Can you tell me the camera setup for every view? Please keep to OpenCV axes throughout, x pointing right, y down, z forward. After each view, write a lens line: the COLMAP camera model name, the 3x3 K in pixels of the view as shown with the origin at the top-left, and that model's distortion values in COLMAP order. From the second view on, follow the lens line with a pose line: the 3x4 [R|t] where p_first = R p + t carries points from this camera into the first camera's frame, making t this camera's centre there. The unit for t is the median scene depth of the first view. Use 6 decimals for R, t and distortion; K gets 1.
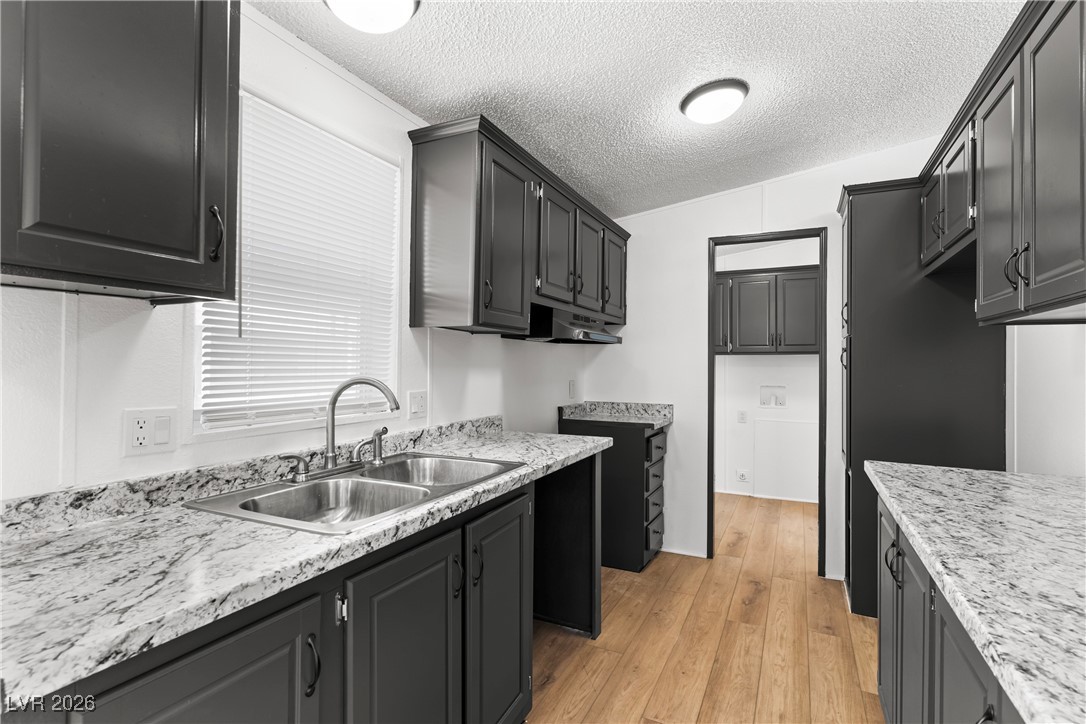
lens RADIAL K [[515.2, 0, 549.1], [0, 515.2, 361.4], [0, 0, 1]] dist [0.002230, 0.000105]
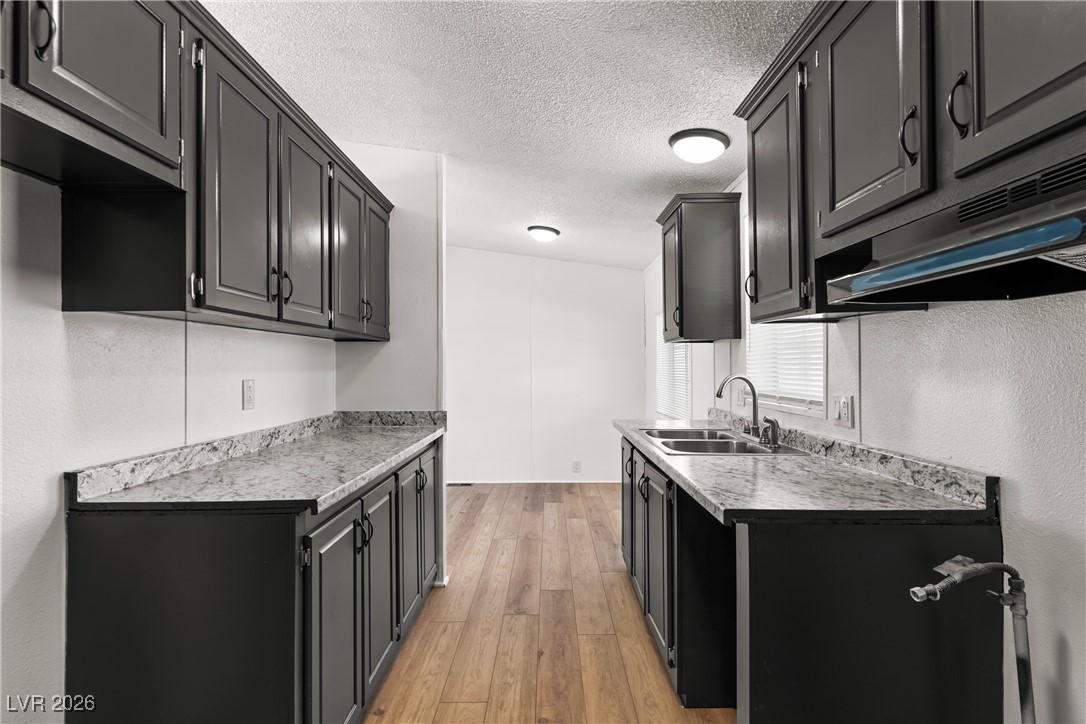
lens RADIAL K [[515.2, 0, 544.8], [0, 515.2, 361.8], [0, 0, 1]] dist [0.002230, 0.000105]
pose [[-0.901141, -0.002959, -0.433516, 0.373734], [0.005117, 0.999834, -0.017461, 0.012329], [0.433496, -0.017953, -0.900977, 1.263554]]
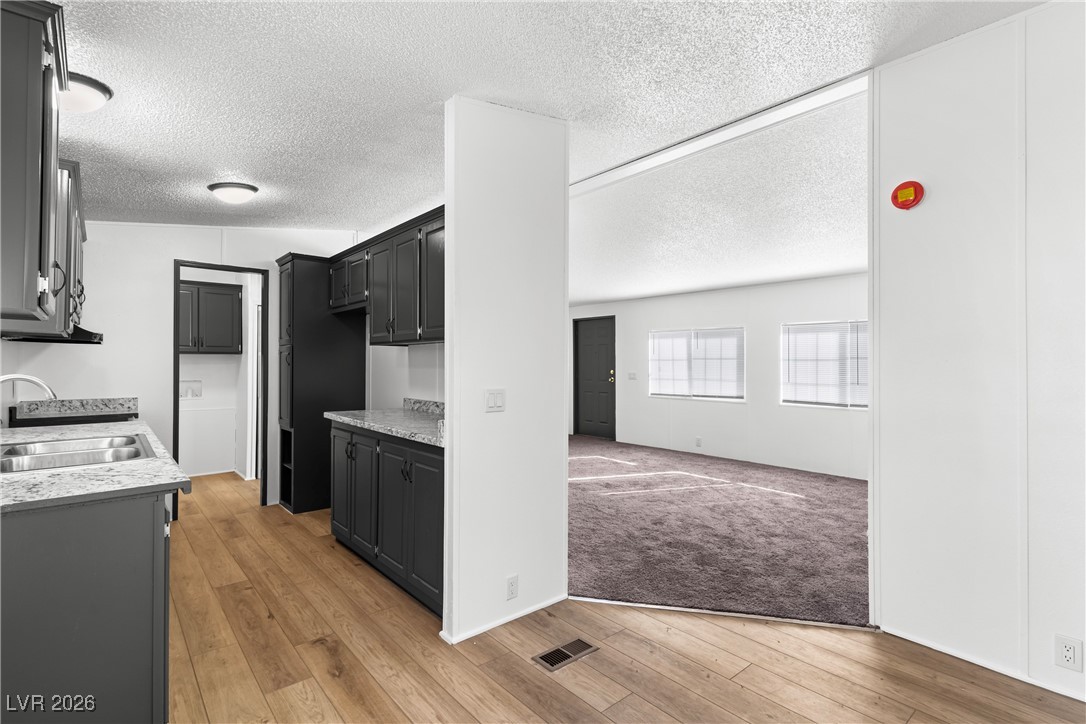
lens RADIAL K [[515.2, 0, 548.3], [0, 515.2, 361.4], [0, 0, 1]] dist [0.002230, 0.000105]
pose [[0.390683, -0.000525, 0.920525, -0.744684], [-0.007176, 0.999968, 0.003616, -0.012649], [-0.920497, -0.008018, 0.390667, -0.470892]]
